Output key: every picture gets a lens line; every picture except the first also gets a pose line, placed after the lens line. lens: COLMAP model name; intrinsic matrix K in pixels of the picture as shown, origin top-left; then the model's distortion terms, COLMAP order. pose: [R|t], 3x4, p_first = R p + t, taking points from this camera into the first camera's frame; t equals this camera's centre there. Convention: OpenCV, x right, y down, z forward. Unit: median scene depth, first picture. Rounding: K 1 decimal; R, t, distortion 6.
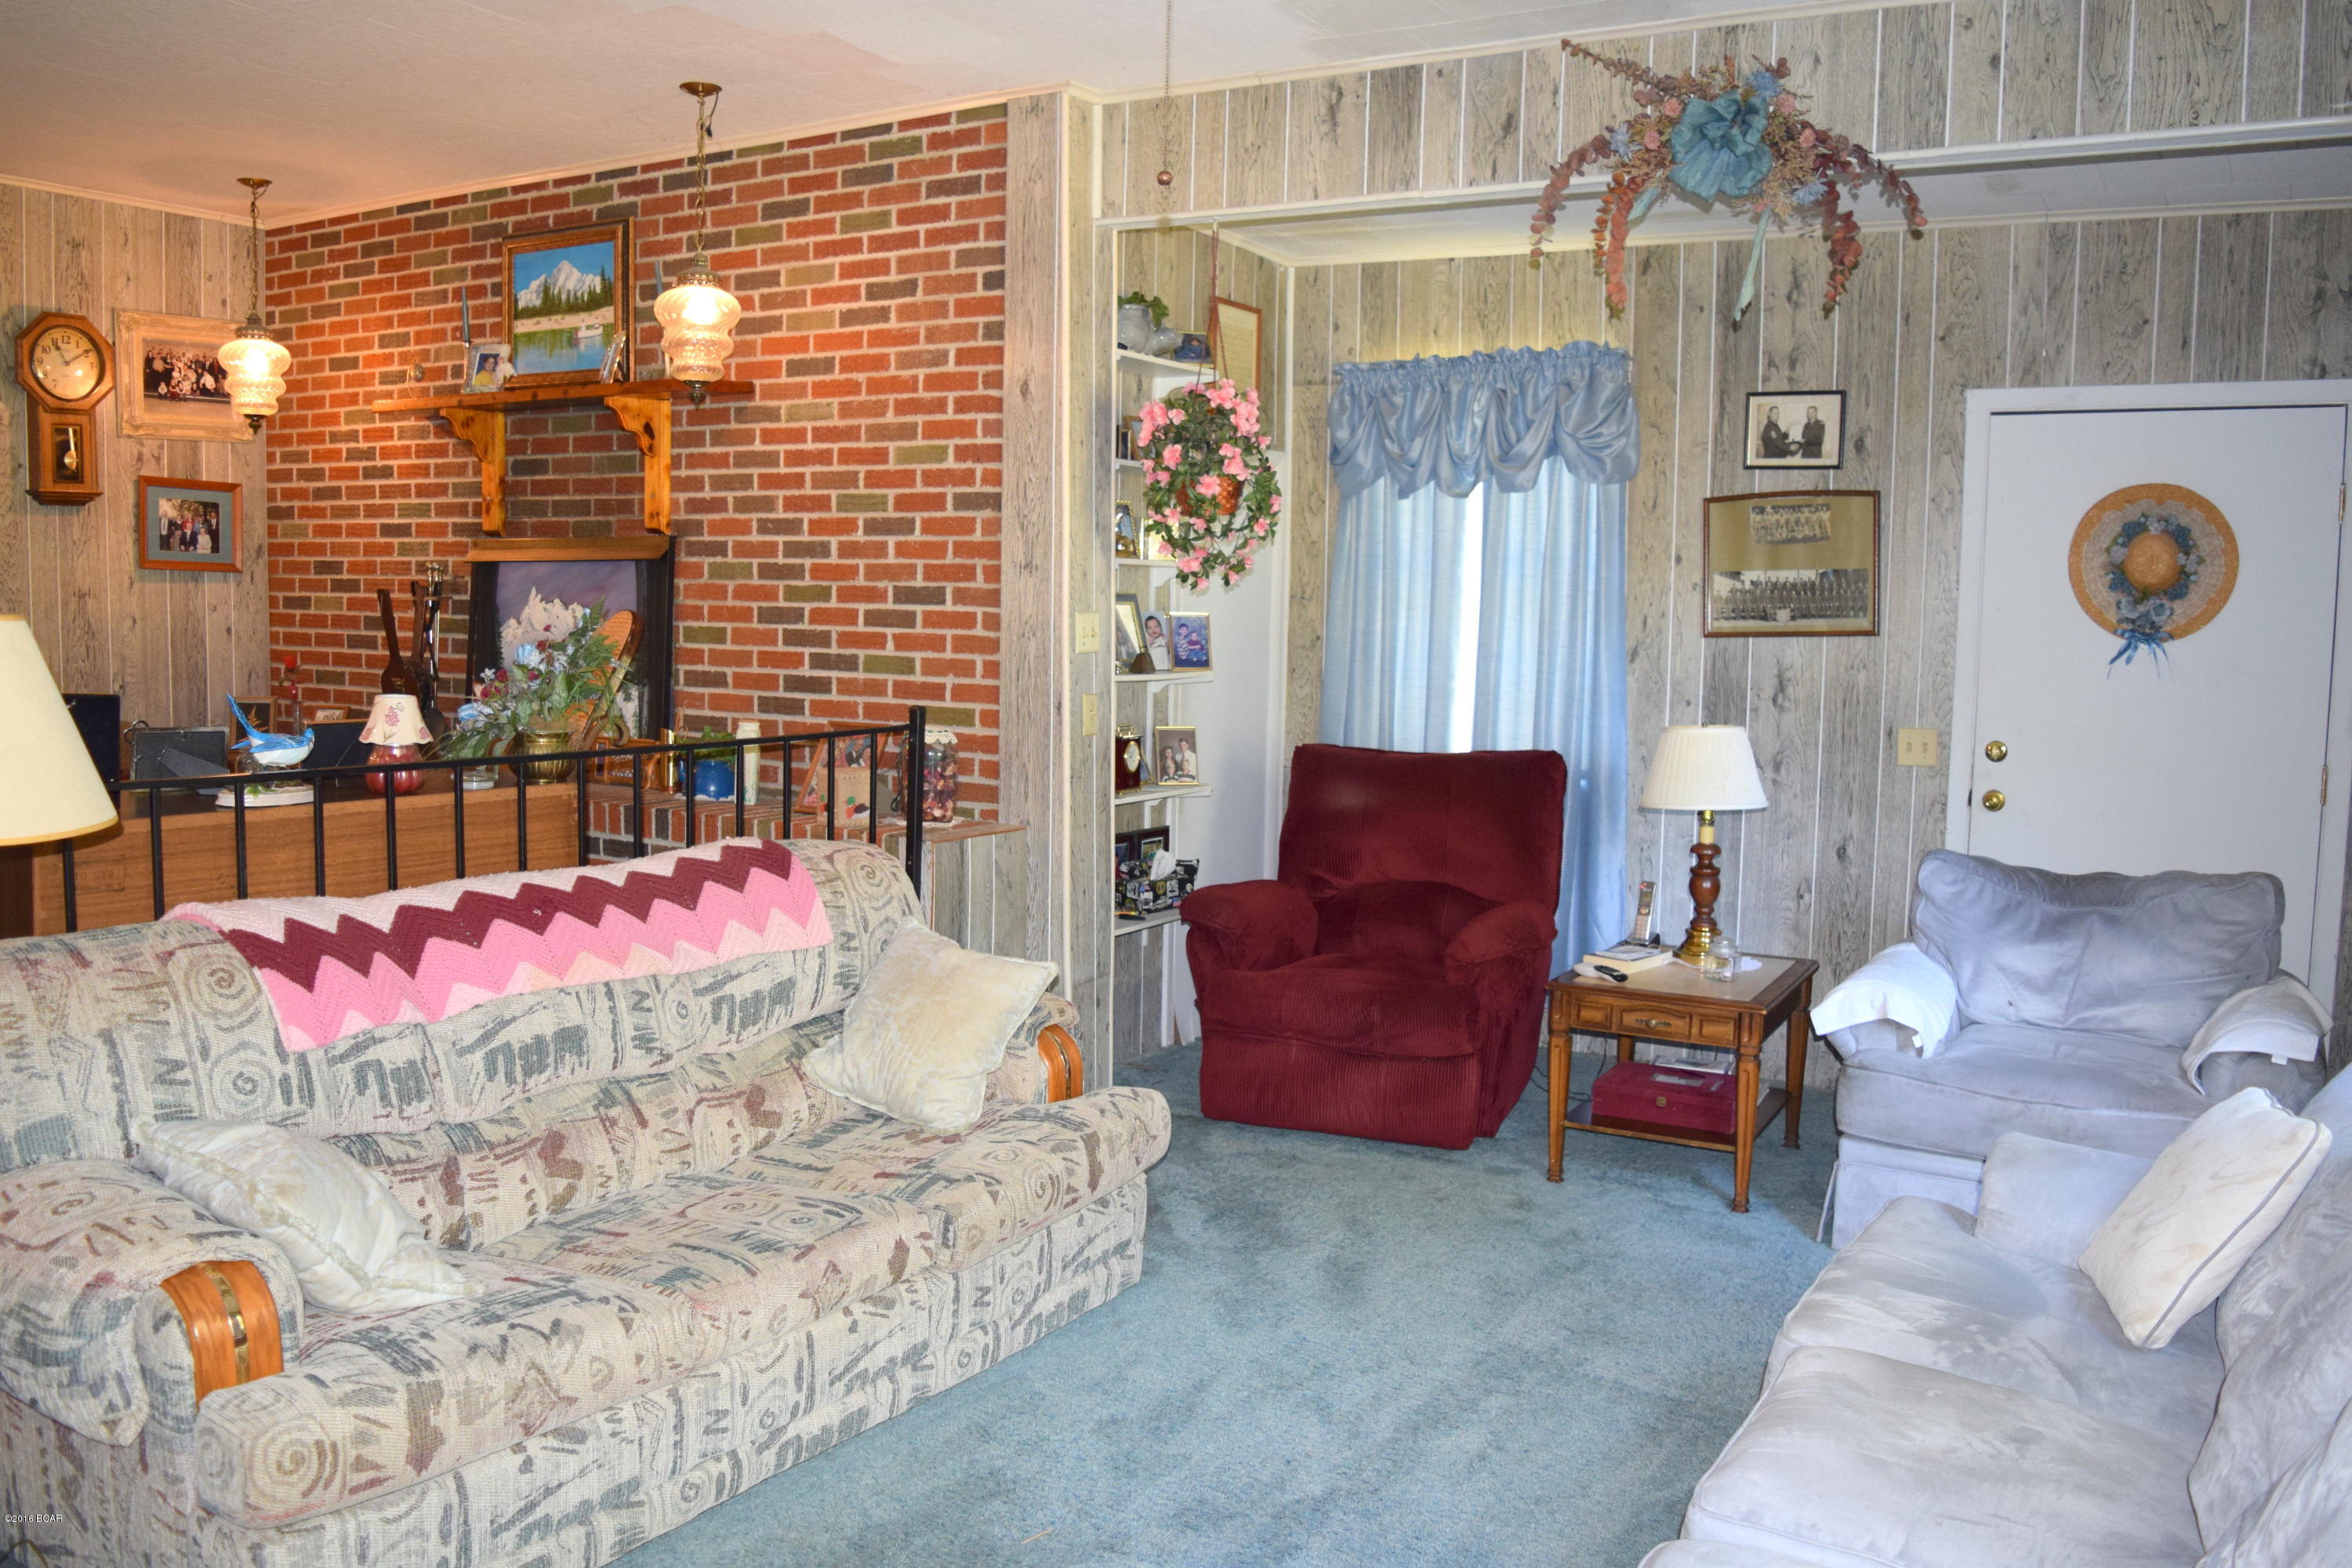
lens RADIAL K [[1865.7, 0, 1175.0], [0, 1865.7, 784.3], [0, 0, 1]] dist [-0.097648, 0.013528]
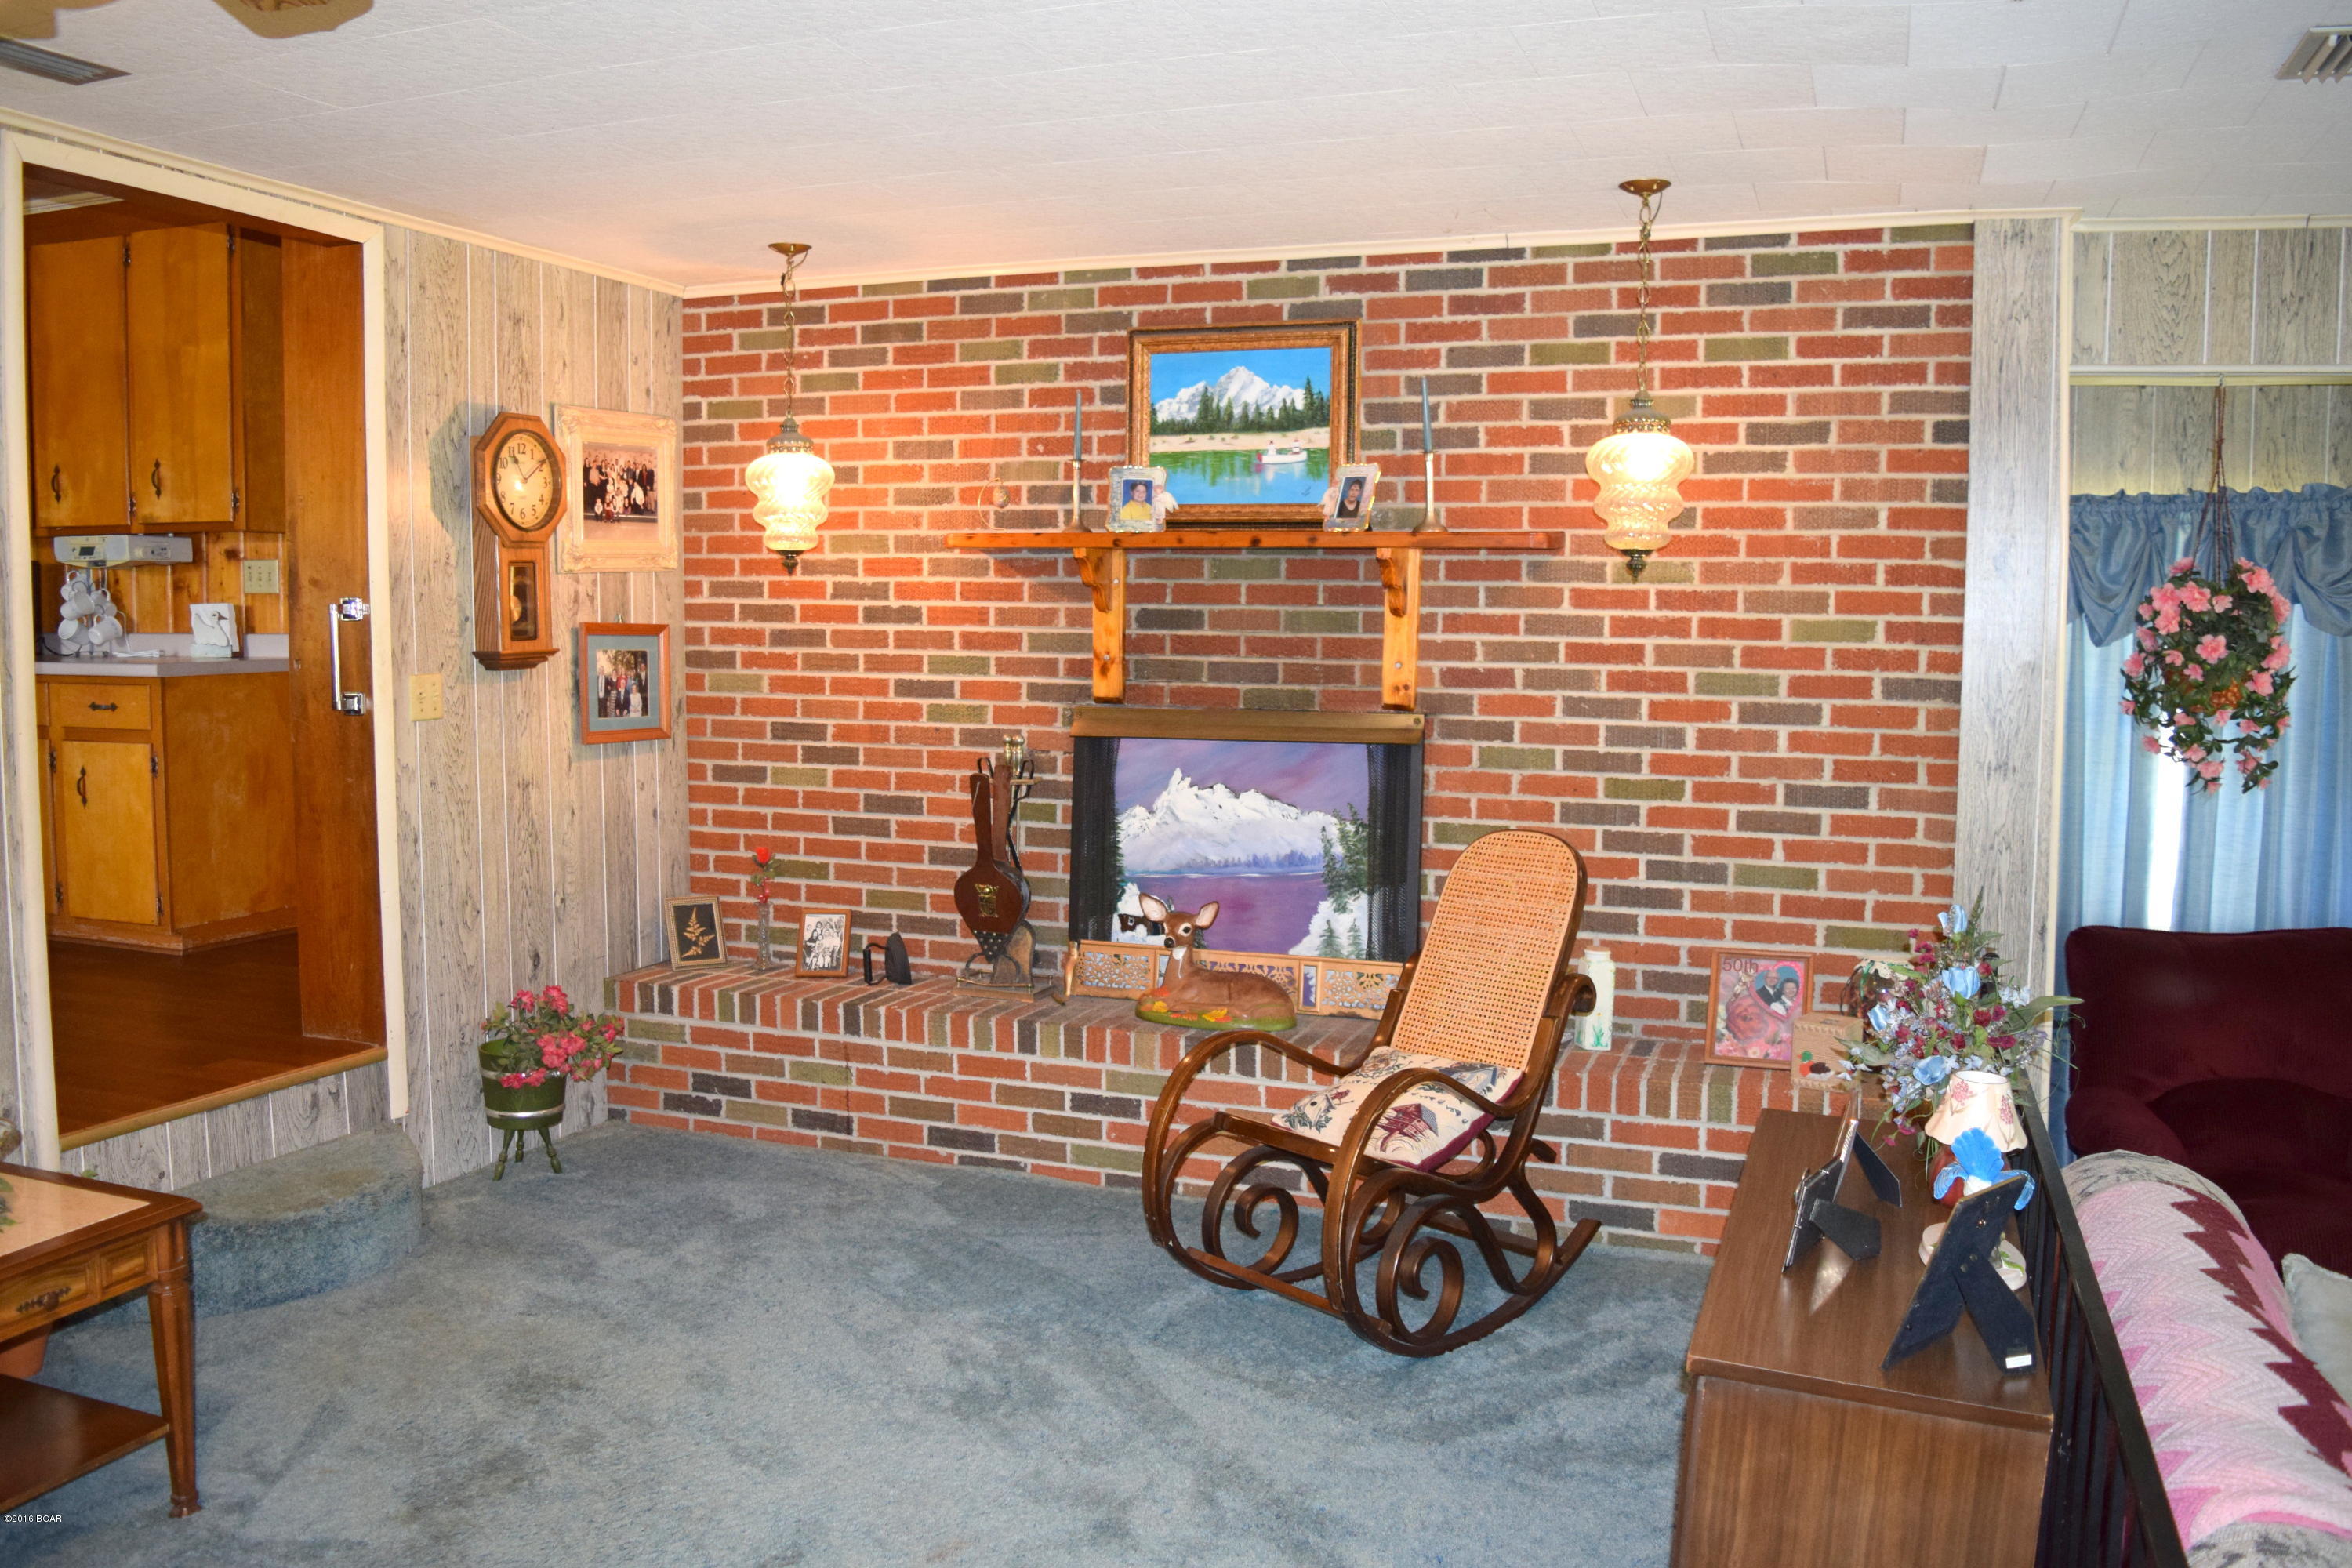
lens RADIAL K [[1865.7, 0, 1176.9], [0, 1865.7, 786.3], [0, 0, 1]] dist [-0.097648, 0.013528]
pose [[0.982217, -0.032181, 0.184969, -0.525662], [0.032386, 0.999474, 0.001912, -0.106028], [-0.184934, 0.004113, 0.982742, 0.208957]]
